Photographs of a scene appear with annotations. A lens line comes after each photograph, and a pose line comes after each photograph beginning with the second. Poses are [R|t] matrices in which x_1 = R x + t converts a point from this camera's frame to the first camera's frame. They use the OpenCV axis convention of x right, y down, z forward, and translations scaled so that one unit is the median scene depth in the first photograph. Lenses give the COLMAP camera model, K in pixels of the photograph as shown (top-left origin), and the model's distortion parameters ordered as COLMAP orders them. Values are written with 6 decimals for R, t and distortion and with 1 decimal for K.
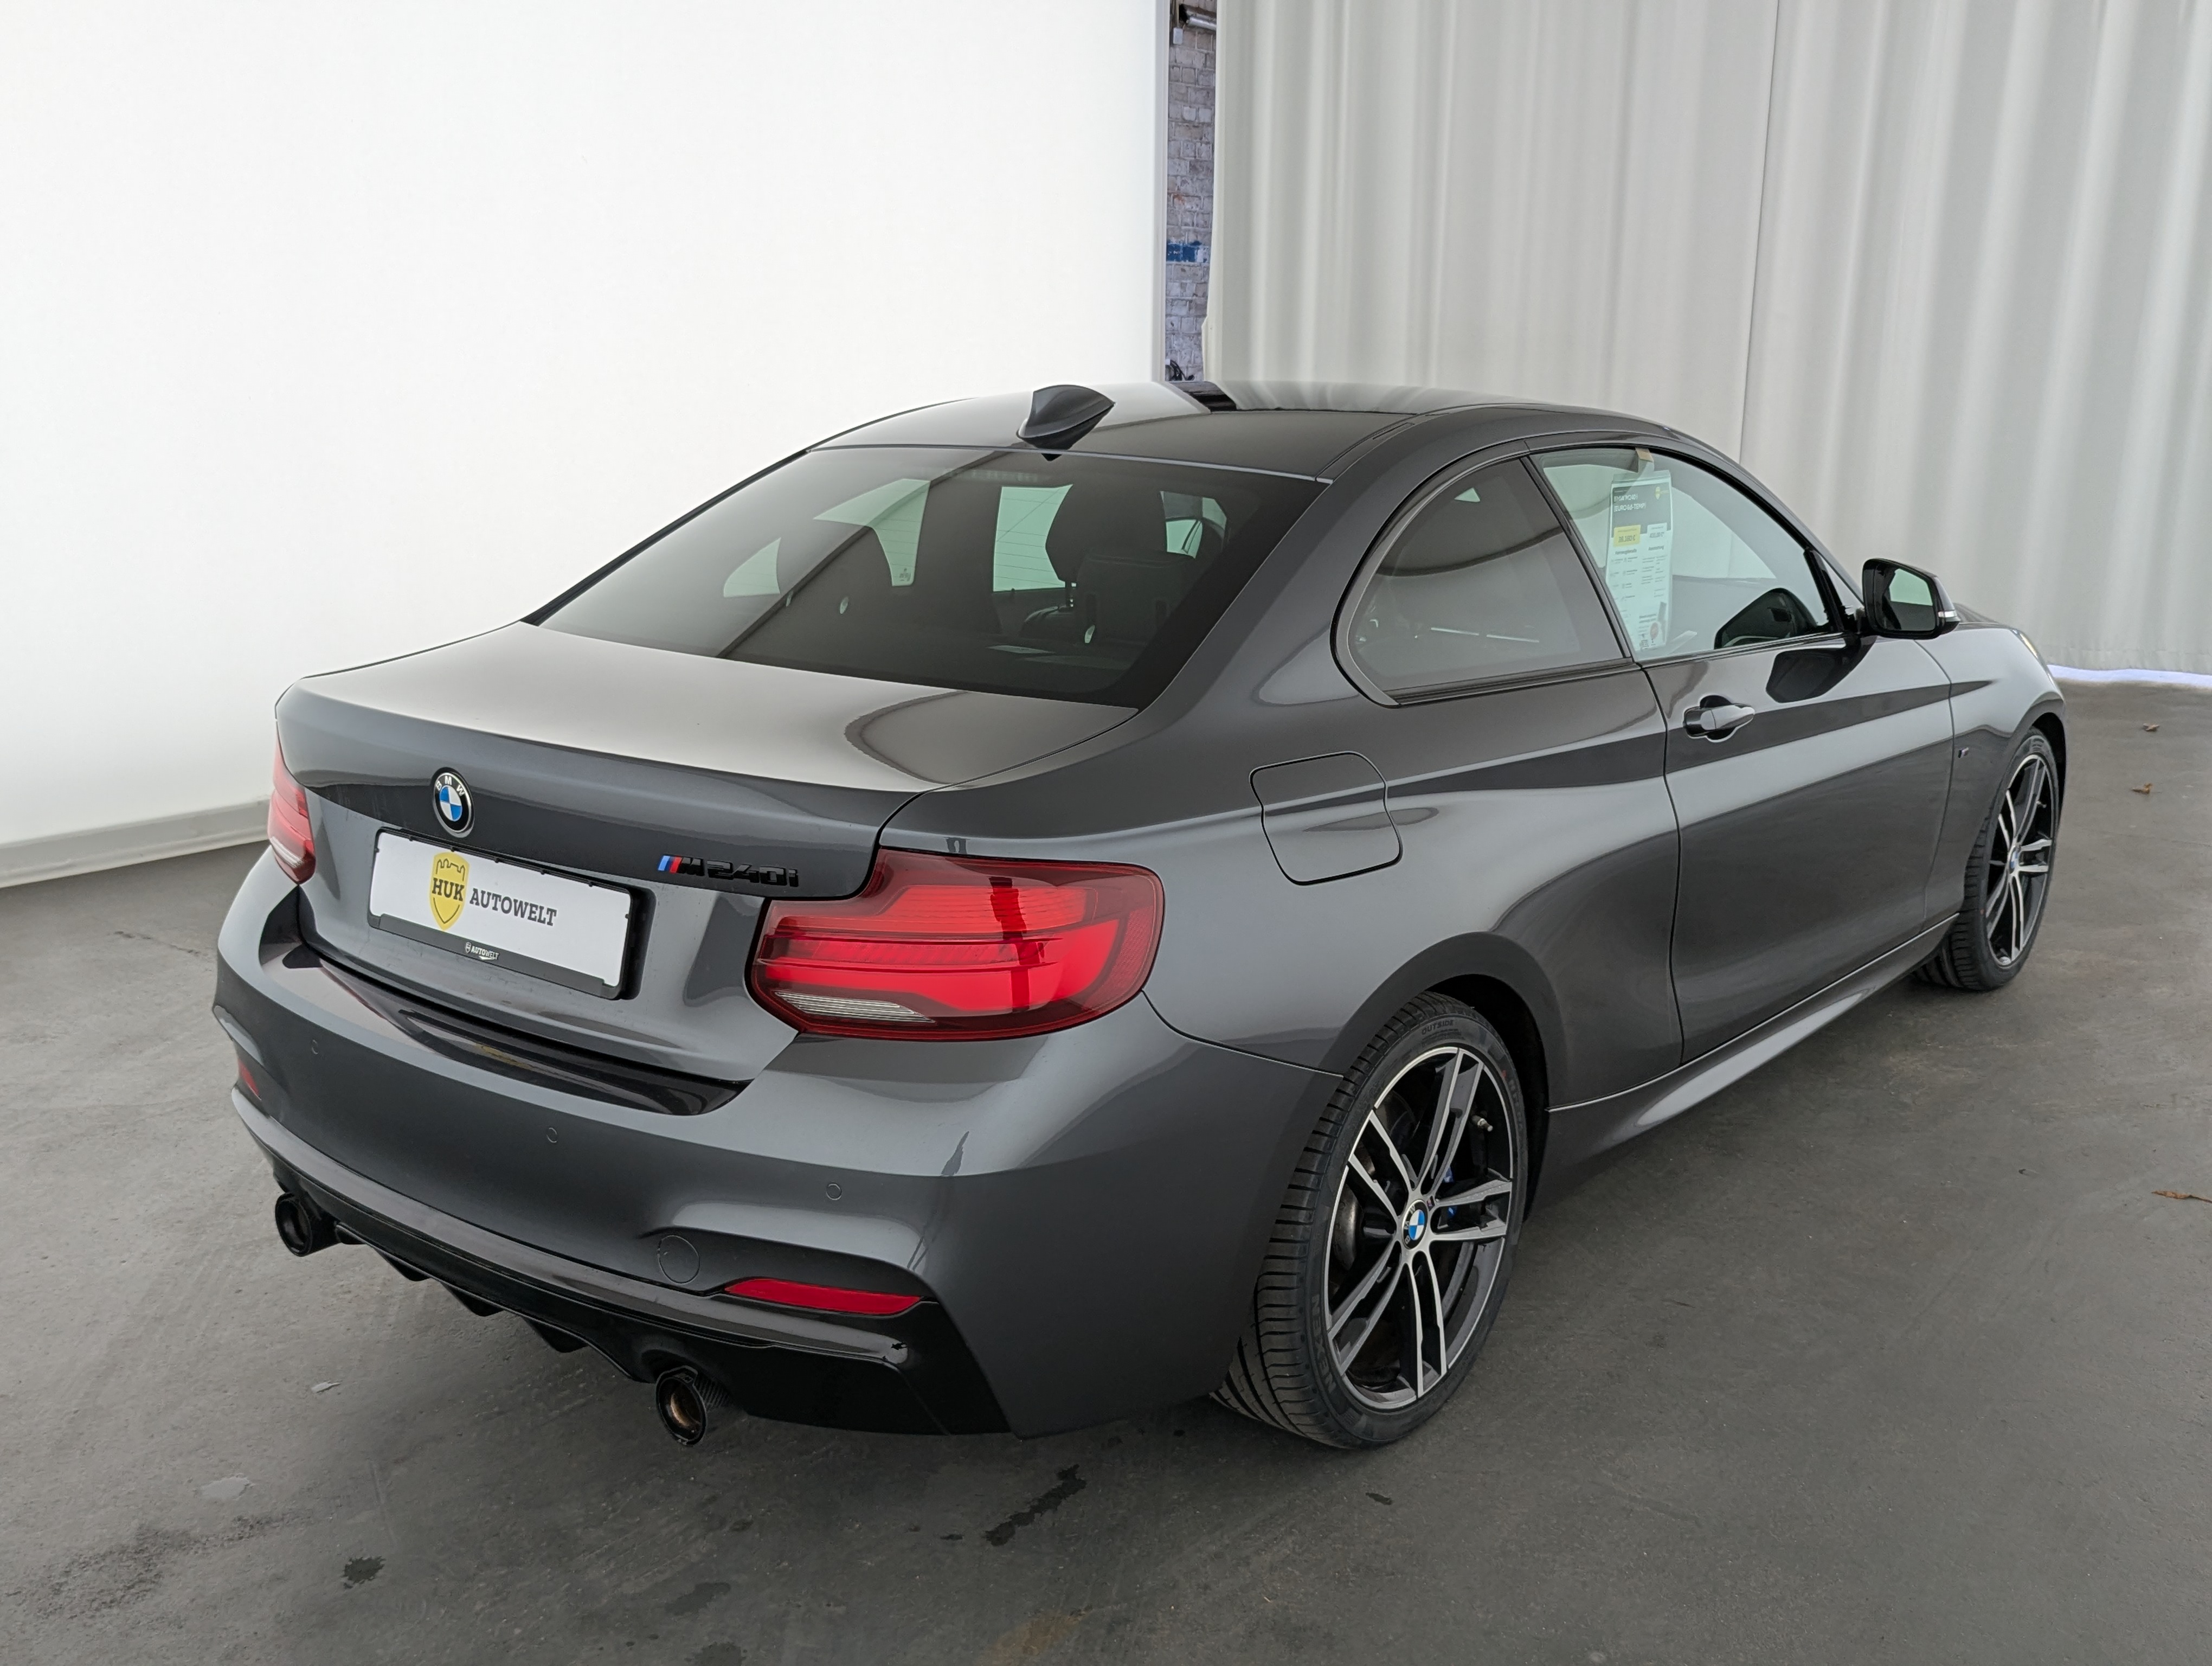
lens RADIAL K [[2073.3, 0, 1112.8], [0, 2073.3, 840.1], [0, 0, 1]] dist [0.039048, -0.026332]
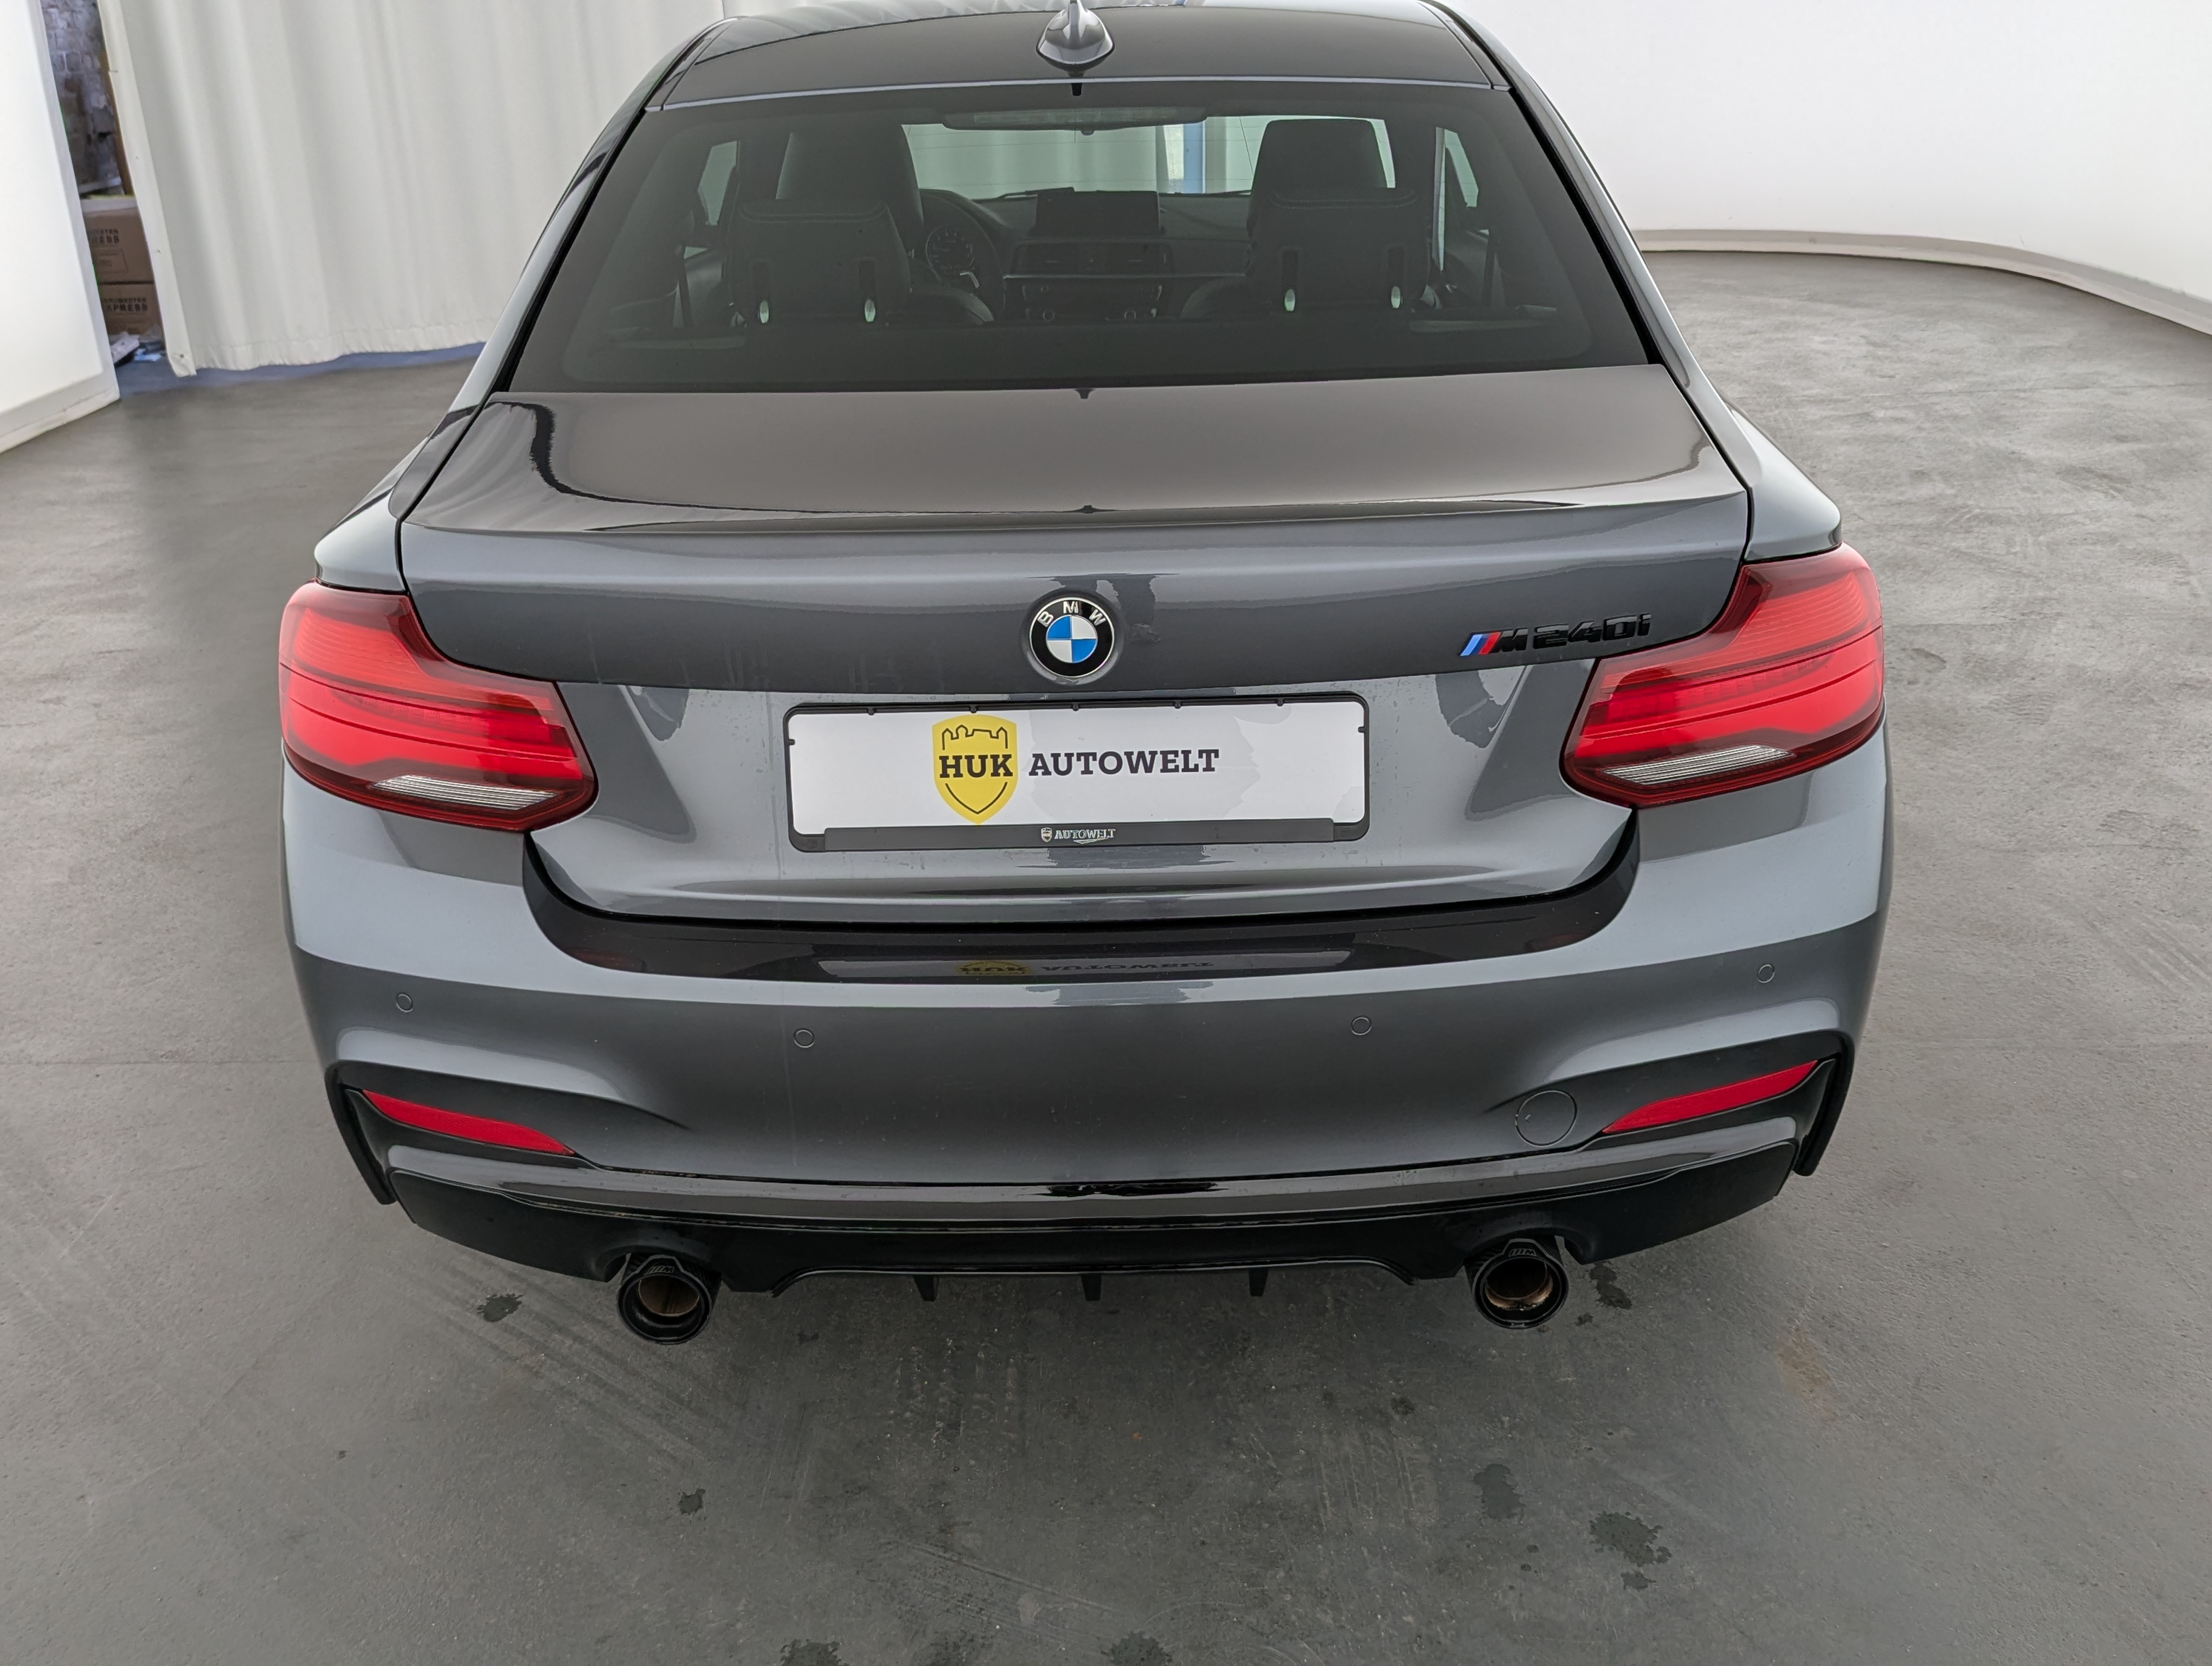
lens RADIAL K [[2073.3, 0, 1089.5], [0, 2073.3, 835.0], [0, 0, 1]] dist [0.039048, -0.026332]
pose [[0.789548, -0.265708, 0.553185, -0.723506], [0.173529, 0.961285, 0.214055, -0.103517], [-0.588644, -0.073013, 0.805088, 0.430970]]
